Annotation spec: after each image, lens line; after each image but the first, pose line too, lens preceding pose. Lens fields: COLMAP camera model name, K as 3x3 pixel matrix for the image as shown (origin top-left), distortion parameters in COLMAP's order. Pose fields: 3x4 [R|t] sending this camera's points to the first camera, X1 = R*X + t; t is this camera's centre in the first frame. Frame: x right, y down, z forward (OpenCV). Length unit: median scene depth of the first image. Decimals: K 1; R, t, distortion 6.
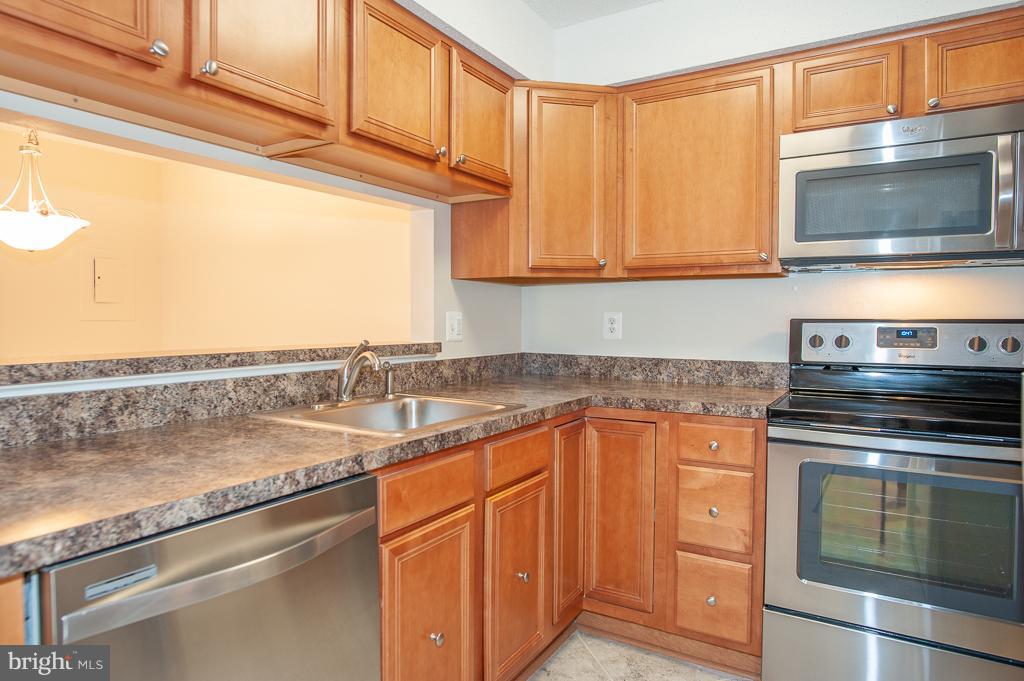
lens RADIAL K [[618.7, 0, 512.0], [0, 618.7, 340.5], [0, 0, 1]] dist [-0.008964, -0.003212]
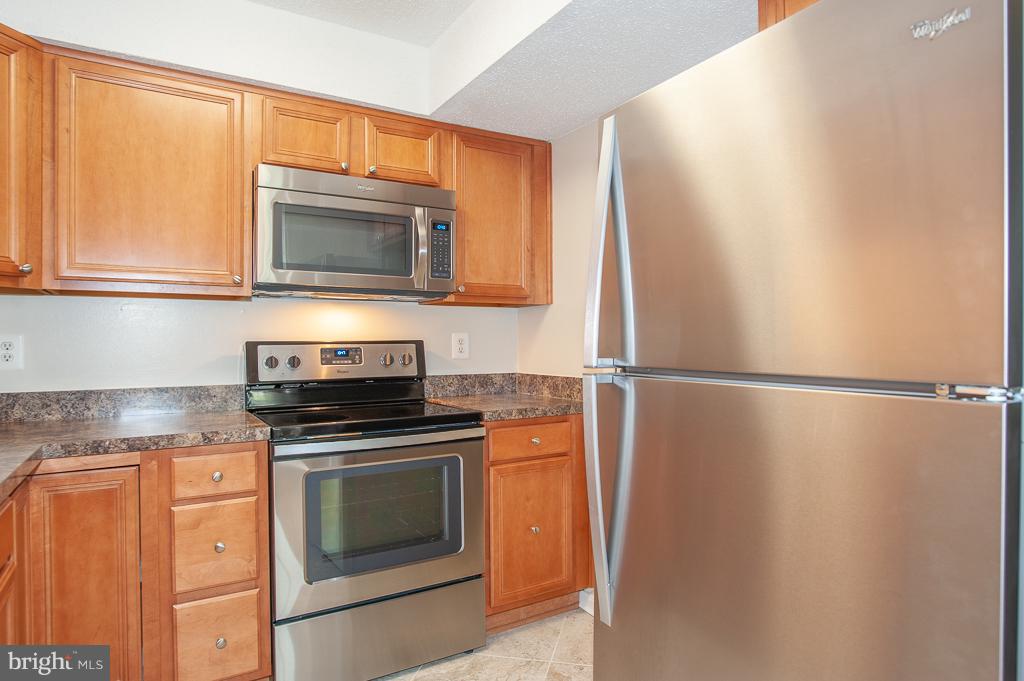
lens RADIAL K [[602.1, 0, 507.8], [0, 602.1, 348.0], [0, 0, 1]] dist [-0.007015, -0.001402]
pose [[0.469604, -0.014820, 0.882753, -0.247382], [0.037123, 0.999306, -0.002972, -0.005339], [-0.882096, 0.034166, 0.469828, 0.160323]]
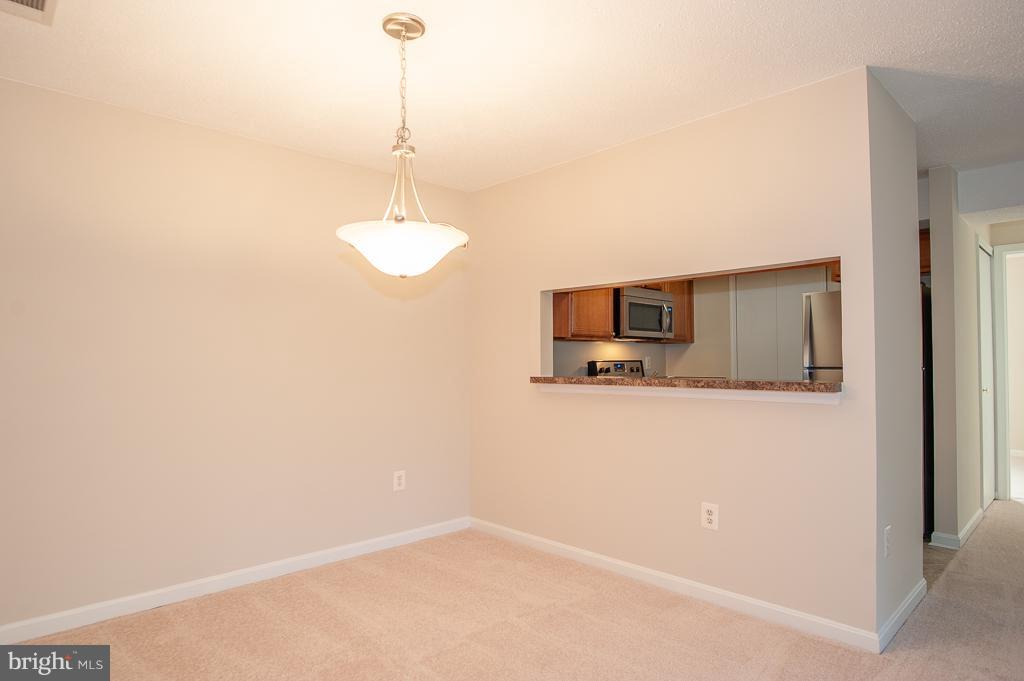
lens RADIAL K [[602.1, 0, 507.8], [0, 602.1, 348.0], [0, 0, 1]] dist [-0.007015, -0.001402]
pose [[0.232874, 0.018493, 0.972331, -1.868634], [0.041540, 0.998718, -0.028944, -0.032751], [-0.971619, 0.047131, 0.231807, 0.852149]]
